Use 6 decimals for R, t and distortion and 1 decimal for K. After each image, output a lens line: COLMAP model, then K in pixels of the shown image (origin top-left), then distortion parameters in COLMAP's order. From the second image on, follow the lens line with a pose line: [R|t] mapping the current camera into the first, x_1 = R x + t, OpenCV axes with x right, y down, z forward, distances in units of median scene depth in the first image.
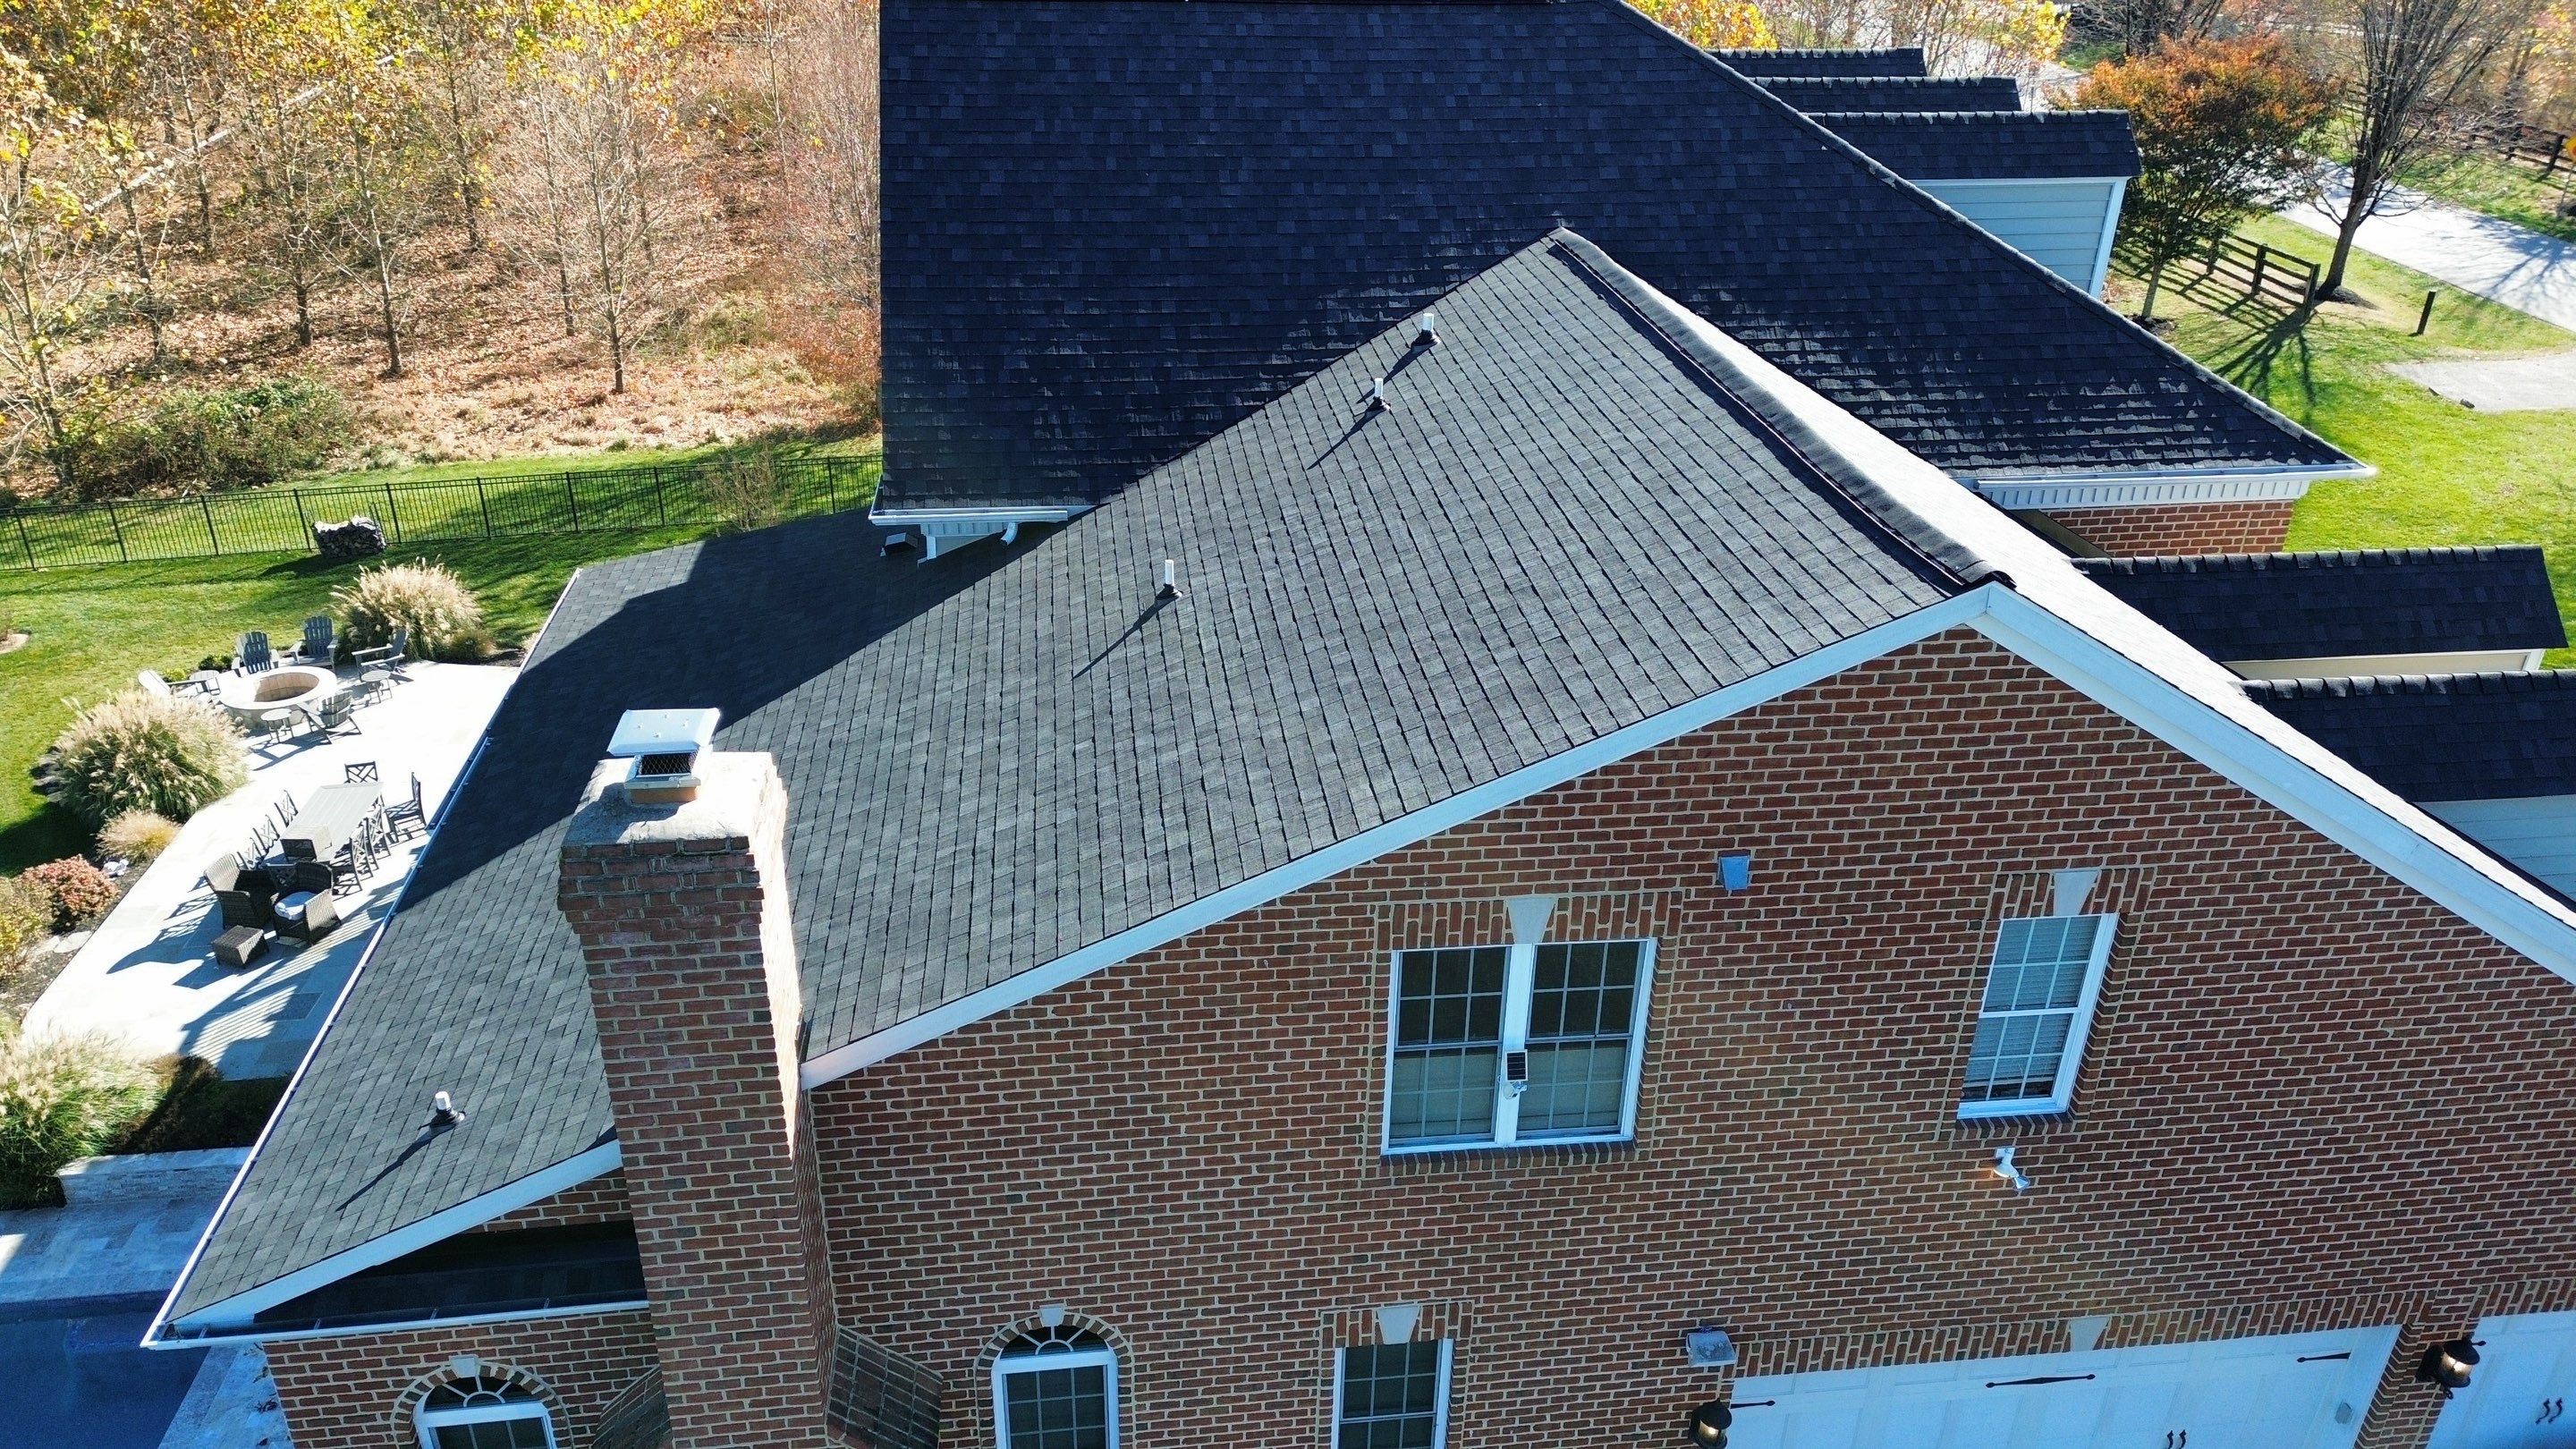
lens RADIAL K [[1844.4, 0, 1284.8], [0, 1844.4, 724.3], [0, 0, 1]] dist [-0.002437, -0.000538]
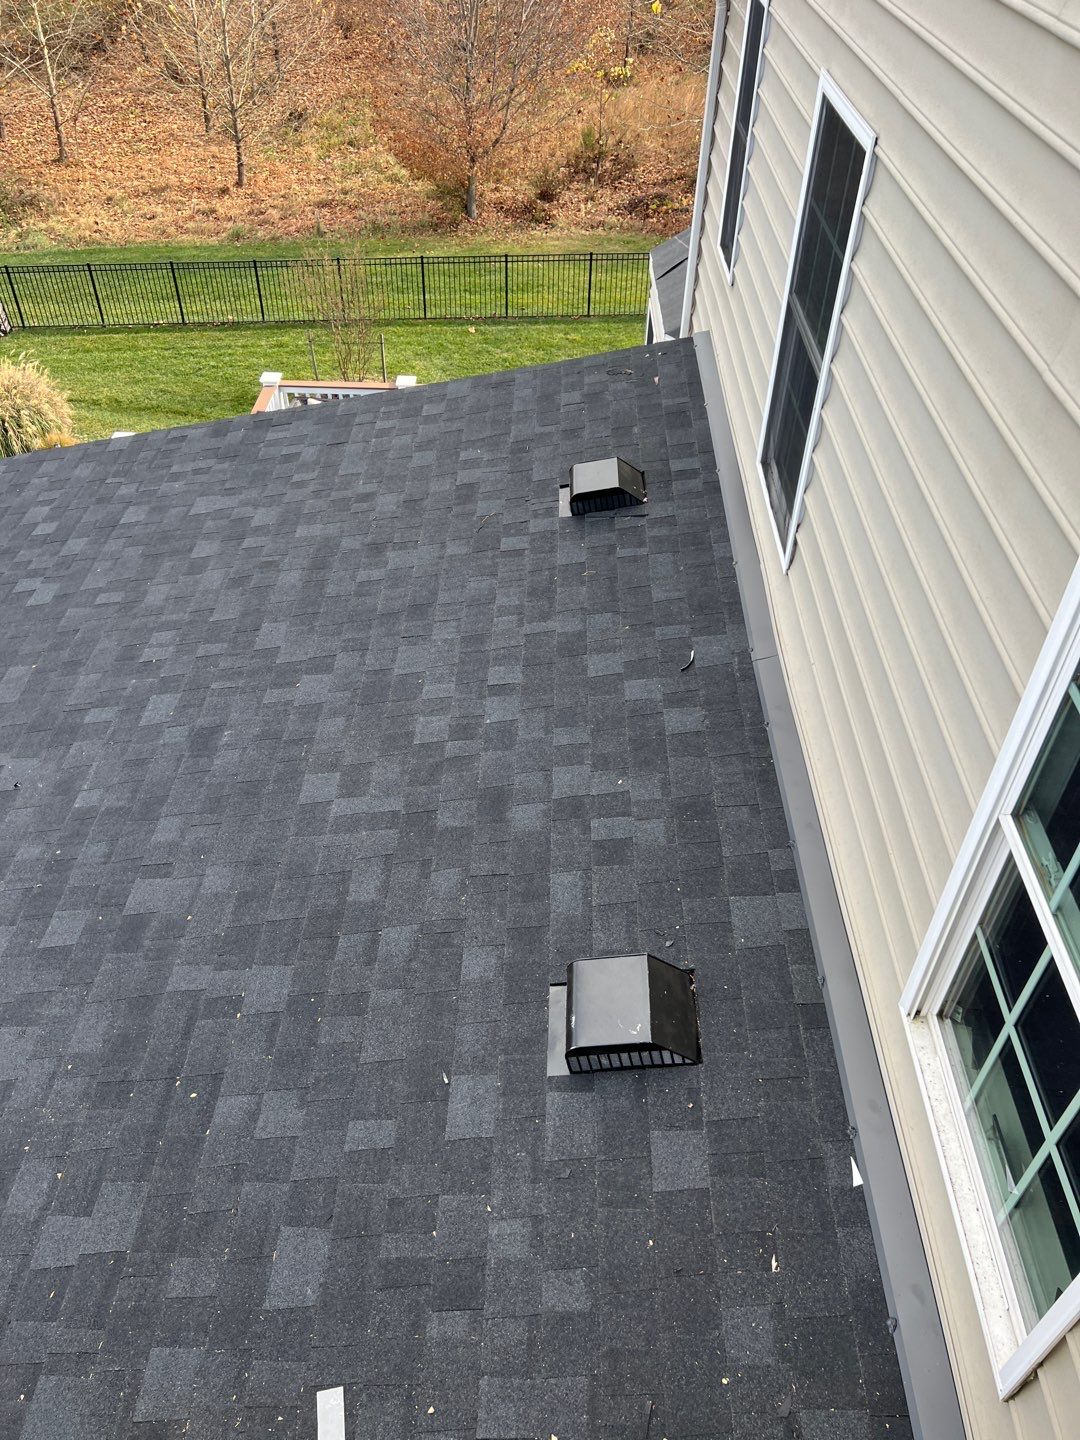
lens RADIAL K [[1085.7, 0, 539.9], [0, 1085.7, 720.2], [0, 0, 1]] dist [0.002613, 0.001999]
pose [[0.990033, 0.090317, -0.108063, -0.084079], [-0.060058, 0.964778, 0.256118, -0.048907], [0.127388, -0.247075, 0.960586, 0.323643]]
